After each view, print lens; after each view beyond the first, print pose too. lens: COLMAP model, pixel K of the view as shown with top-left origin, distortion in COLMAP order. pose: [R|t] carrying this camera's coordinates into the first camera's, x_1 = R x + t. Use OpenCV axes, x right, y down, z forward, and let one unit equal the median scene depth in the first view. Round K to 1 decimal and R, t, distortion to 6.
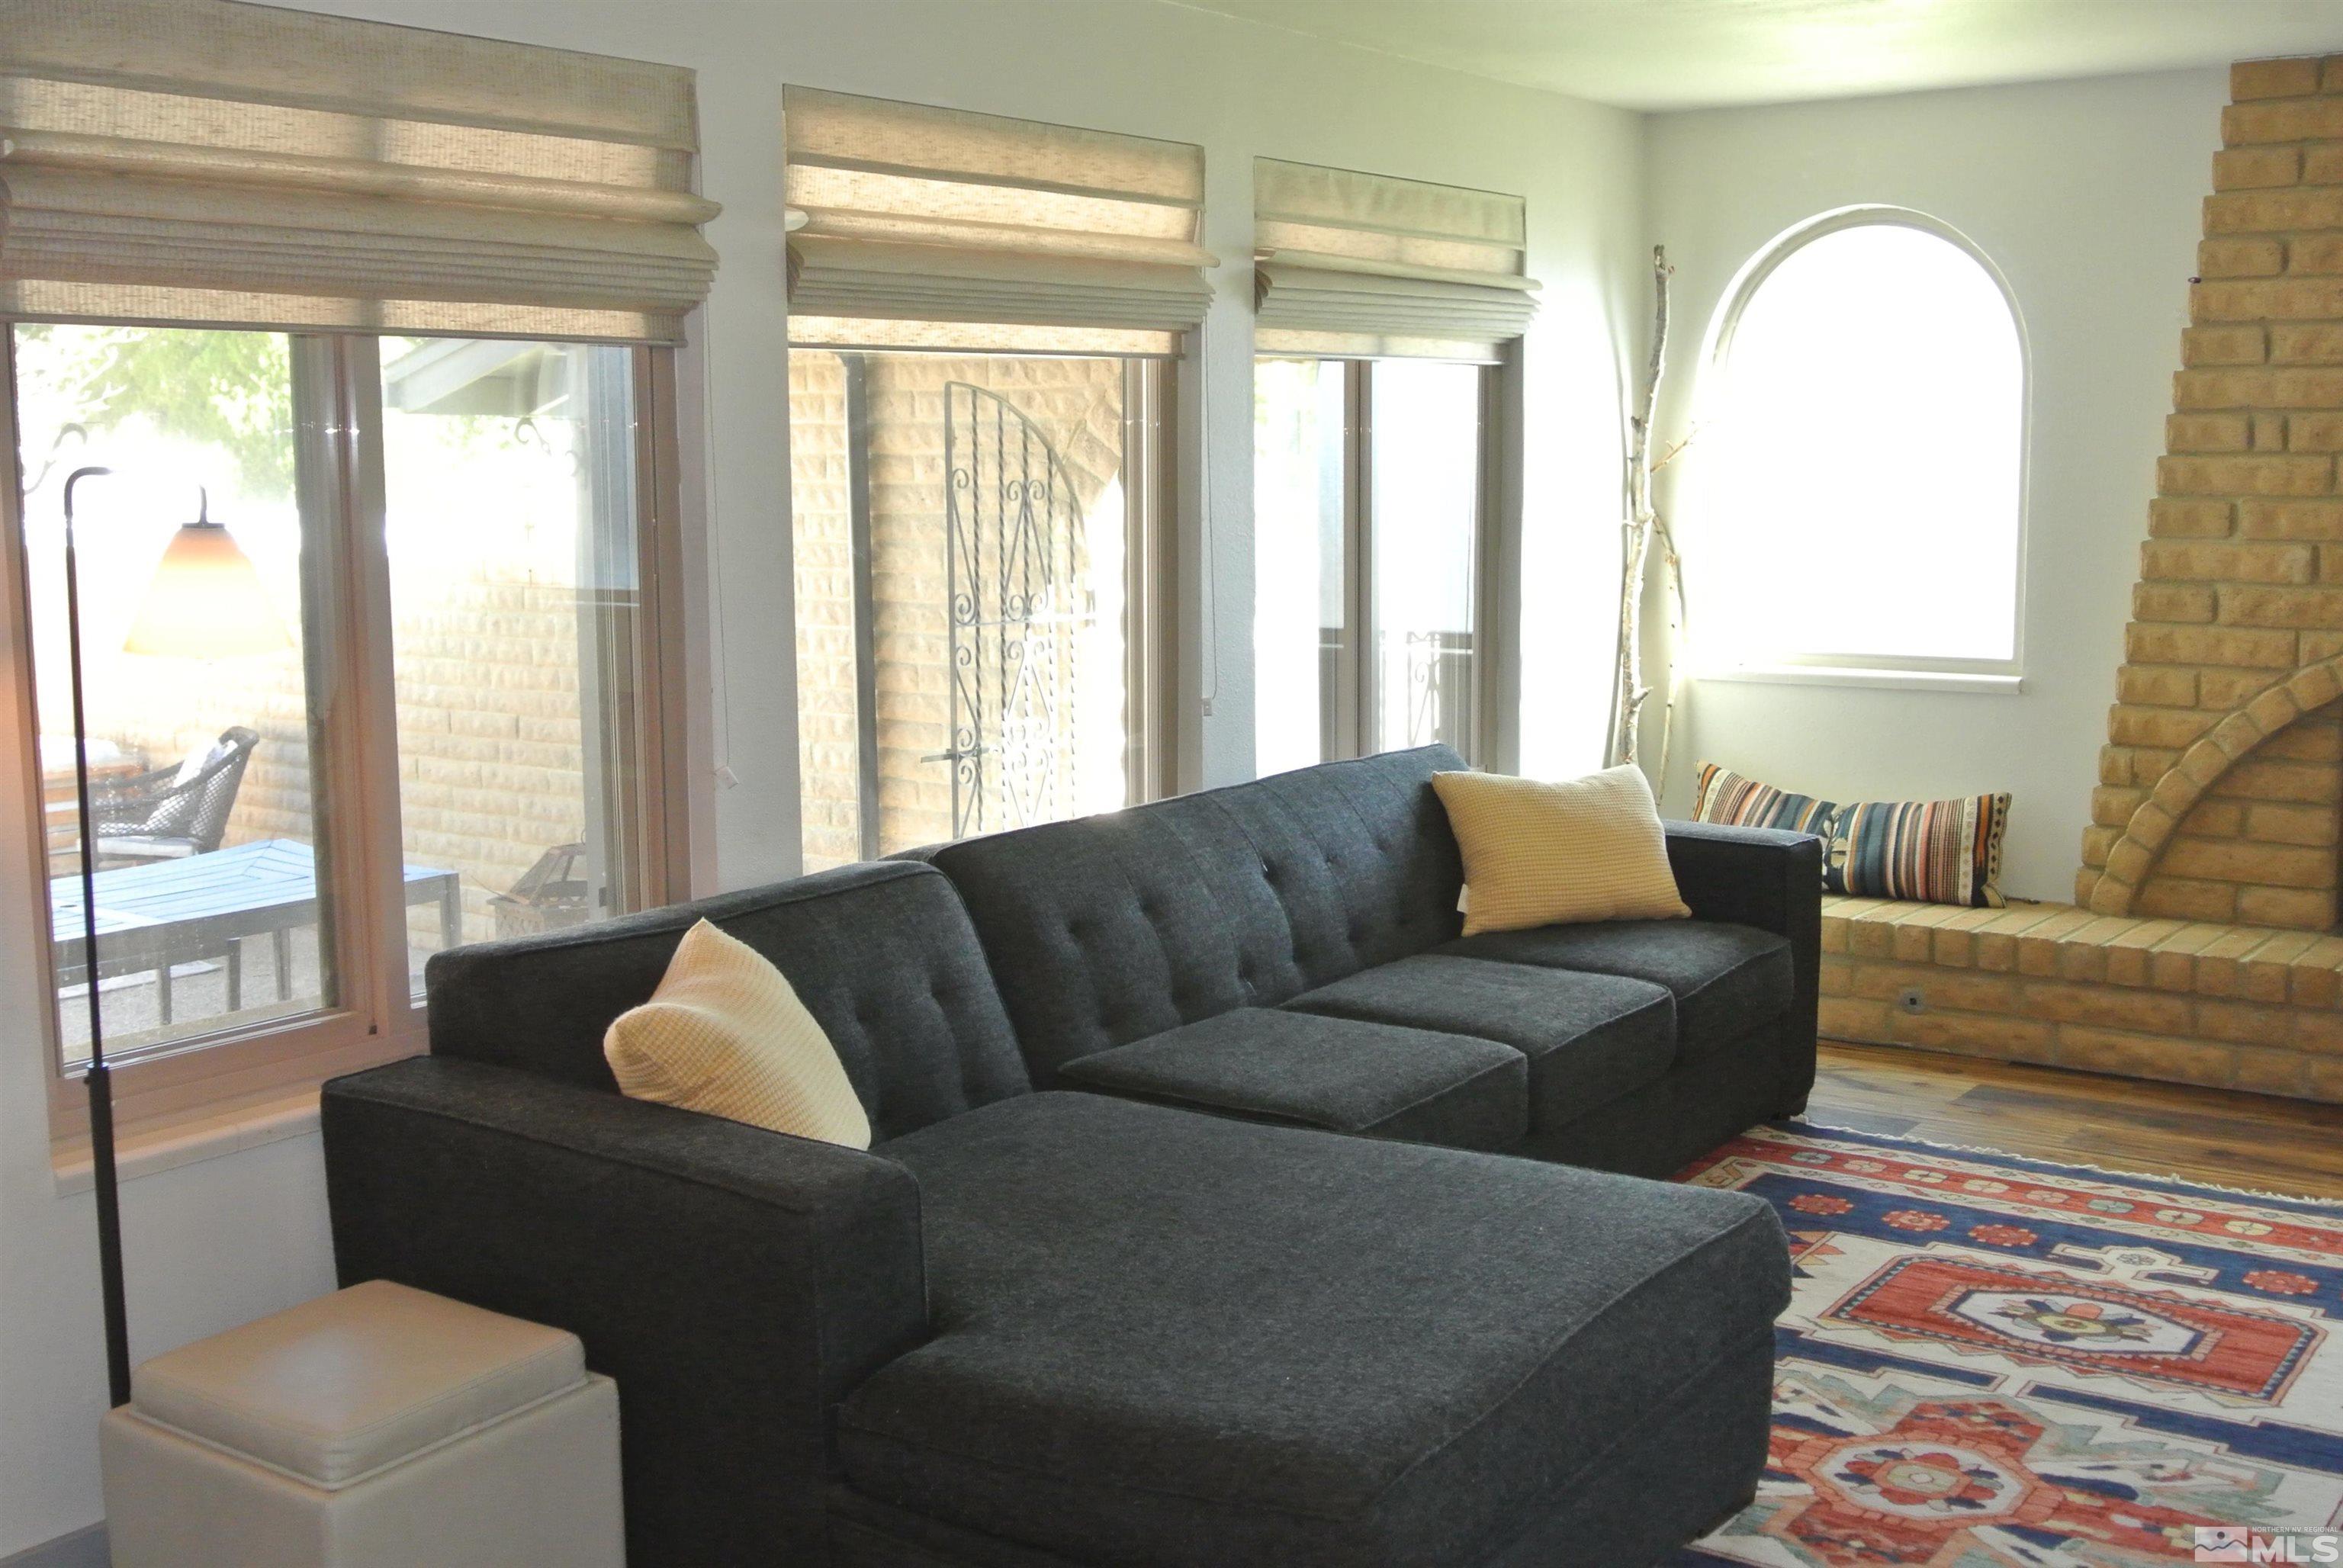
lens RADIAL K [[2538.7, 0, 1171.5], [0, 2538.7, 784.0], [0, 0, 1]] dist [-0.047871, 0.016406]
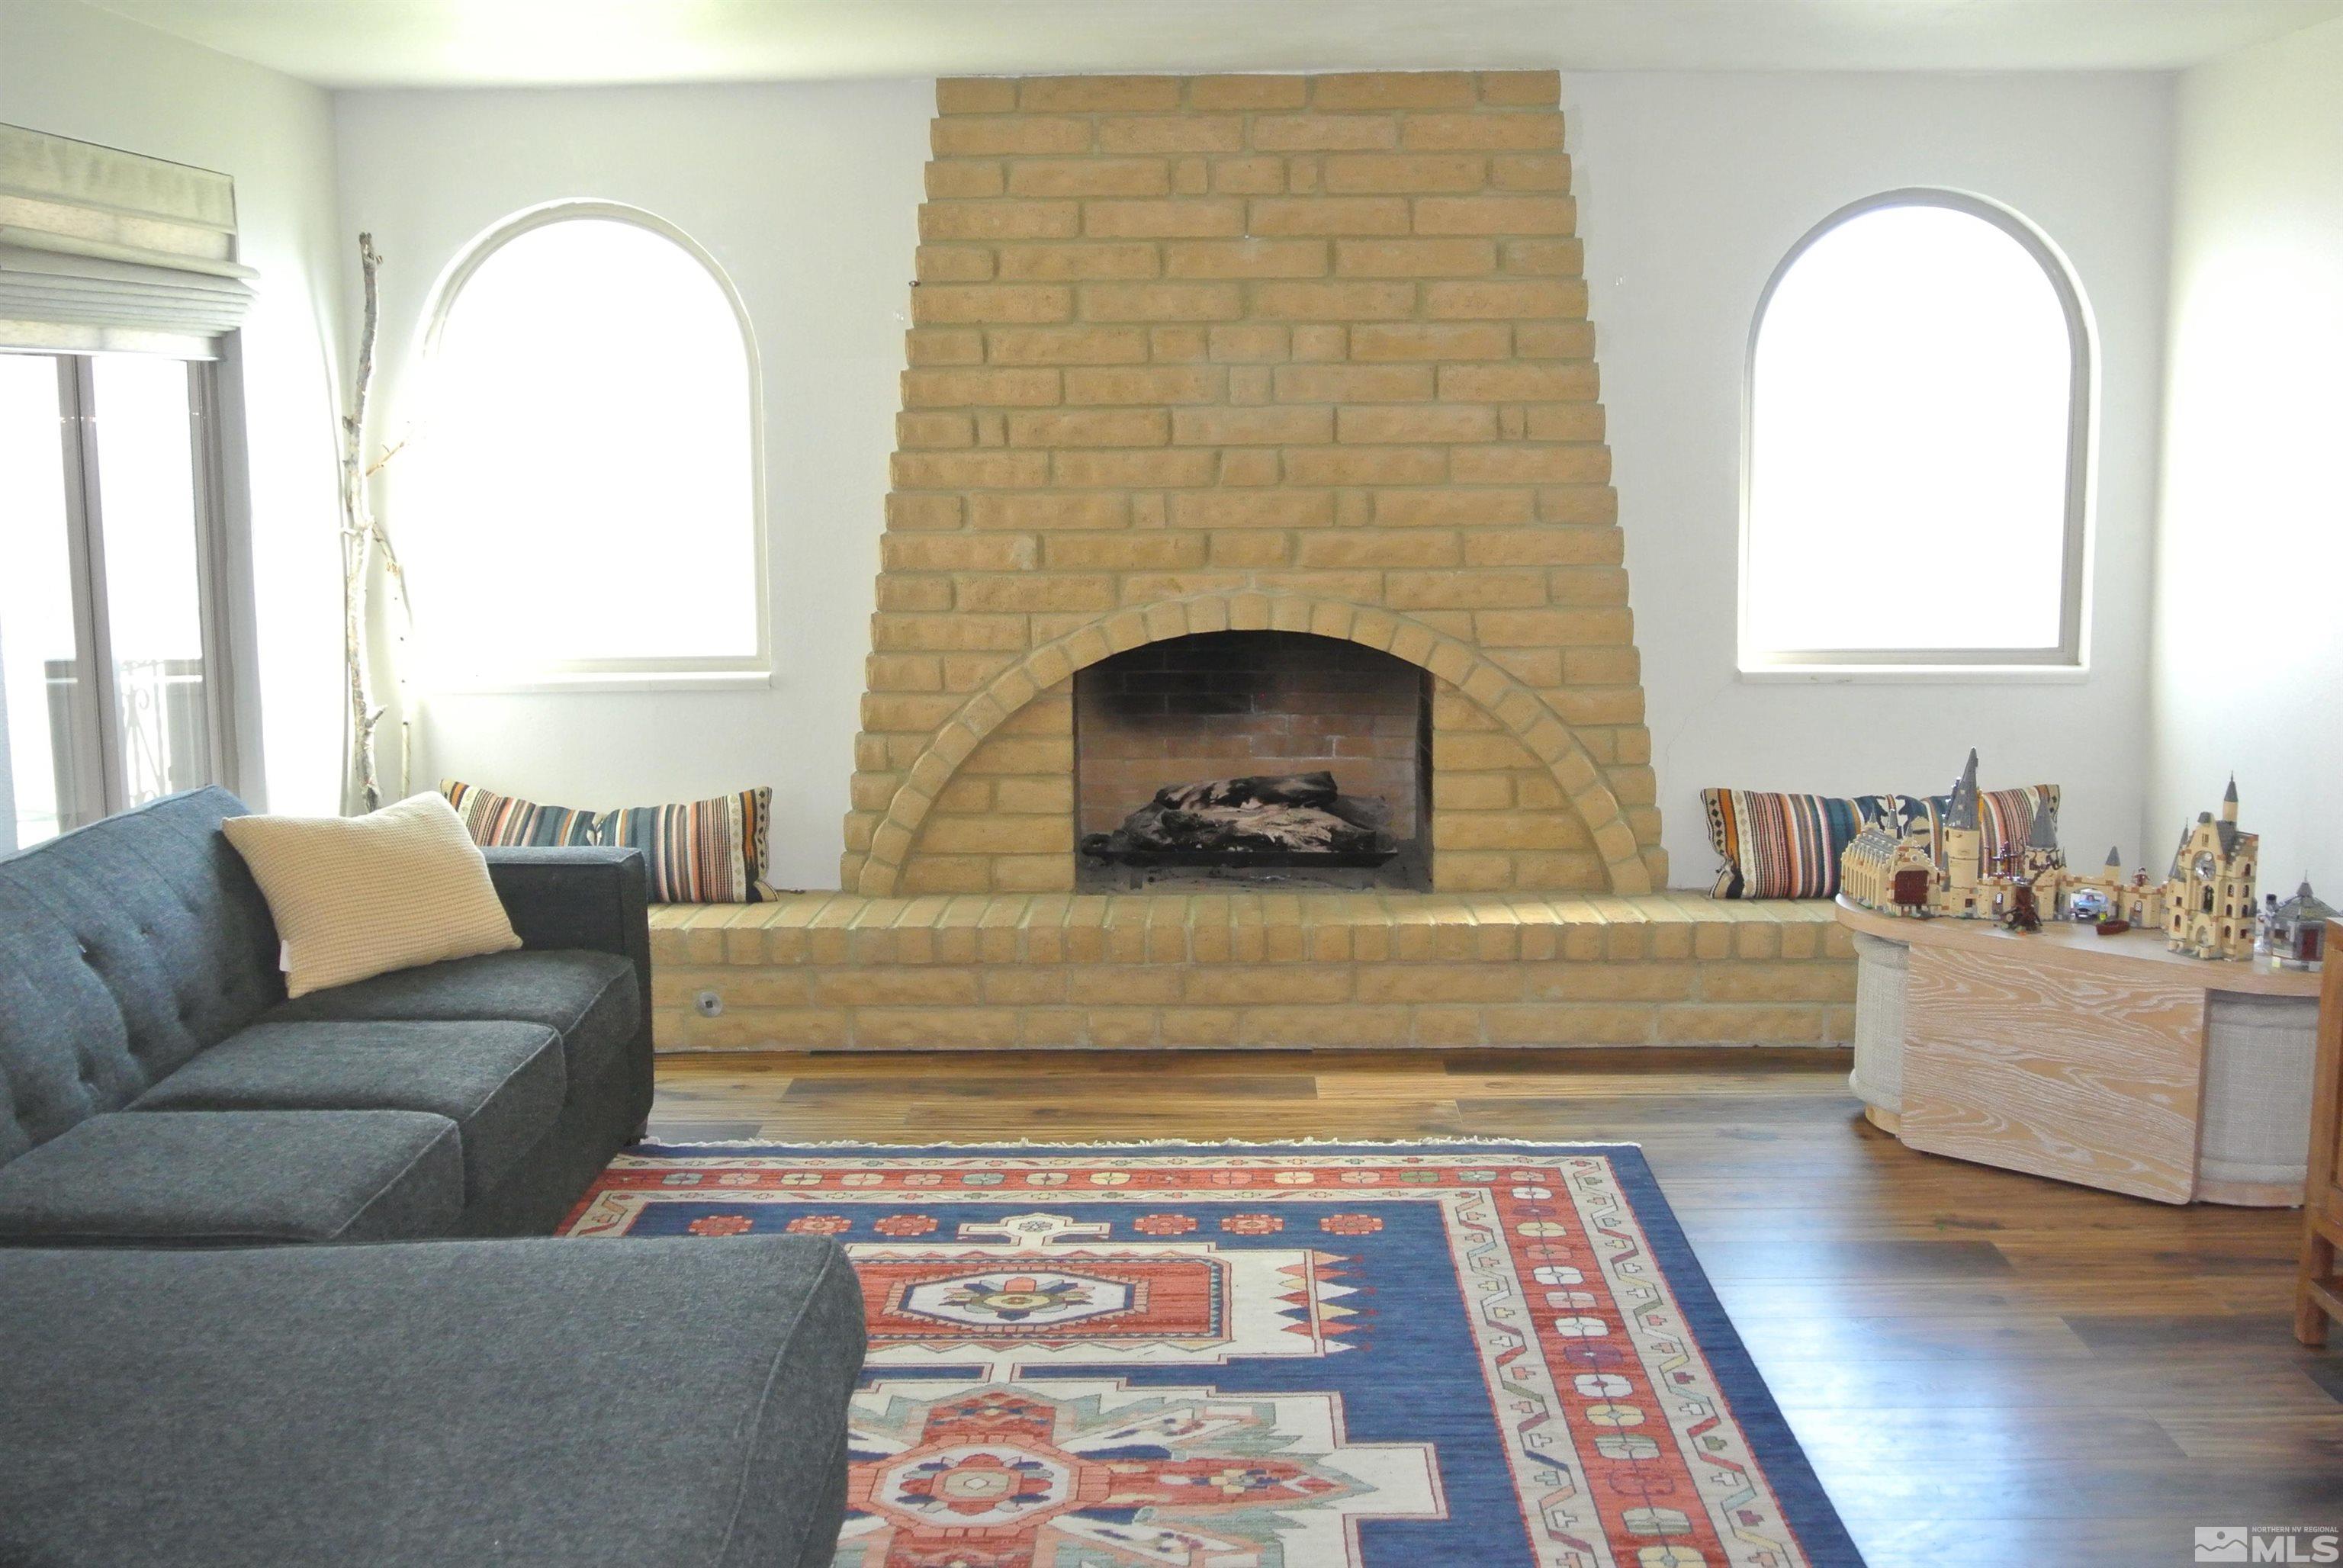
lens RADIAL K [[2538.7, 0, 1171.5], [0, 2538.7, 784.0], [0, 0, 1]] dist [-0.047871, 0.016406]
pose [[0.823414, -0.081374, 0.561576, -0.117082], [0.078546, 0.996482, 0.029226, -0.016236], [-0.561979, 0.020045, 0.826909, 0.077076]]
